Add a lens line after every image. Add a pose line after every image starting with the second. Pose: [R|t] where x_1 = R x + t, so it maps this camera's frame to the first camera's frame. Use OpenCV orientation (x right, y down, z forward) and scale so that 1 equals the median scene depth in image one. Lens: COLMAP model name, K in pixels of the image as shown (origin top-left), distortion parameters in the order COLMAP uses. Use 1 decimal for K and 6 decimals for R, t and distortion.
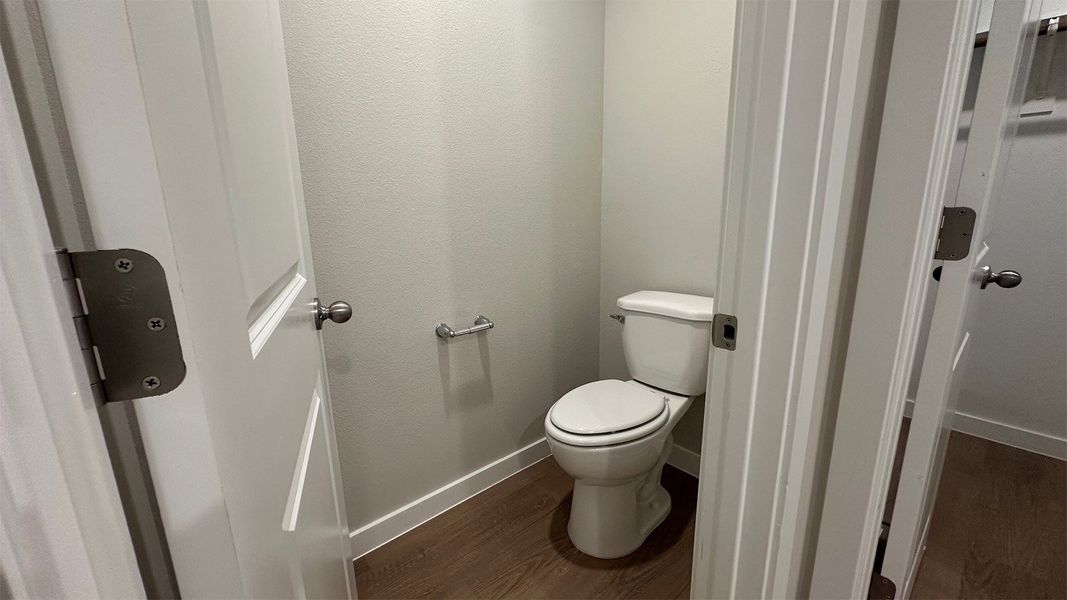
lens RADIAL K [[425.6, 0, 533.5], [0, 425.6, 300.0], [0, 0, 1]] dist [-0.001975, -0.000275]
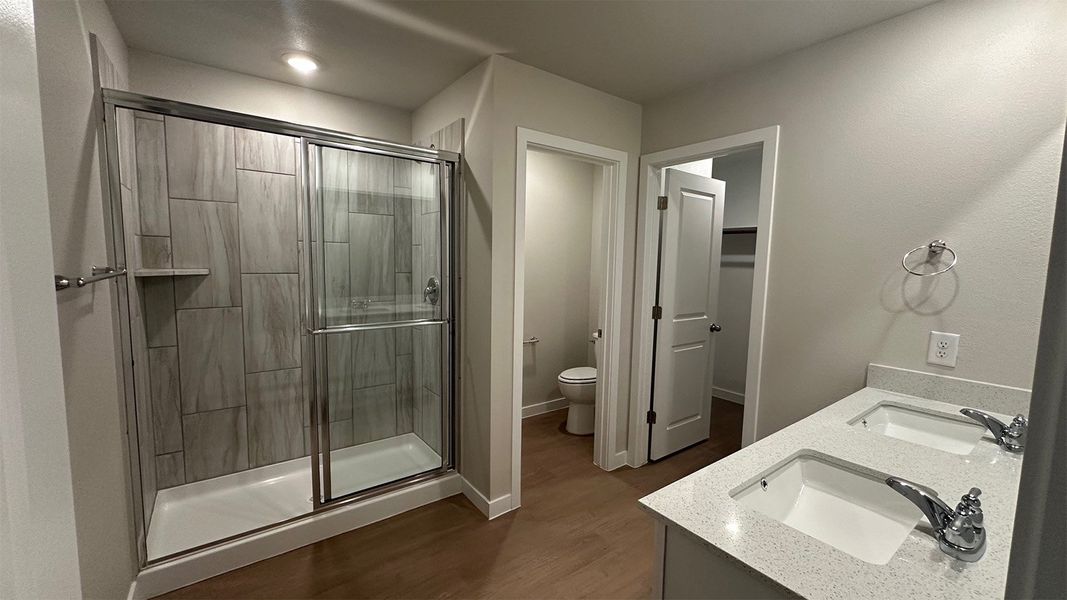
lens RADIAL K [[425.6, 0, 533.5], [0, 425.6, 300.0], [0, 0, 1]] dist [-0.001975, -0.000275]
pose [[0.996245, 0.048774, -0.071533, 0.037037], [-0.057840, 0.989734, -0.130695, 0.154154], [0.064424, 0.134342, 0.988839, -1.457484]]
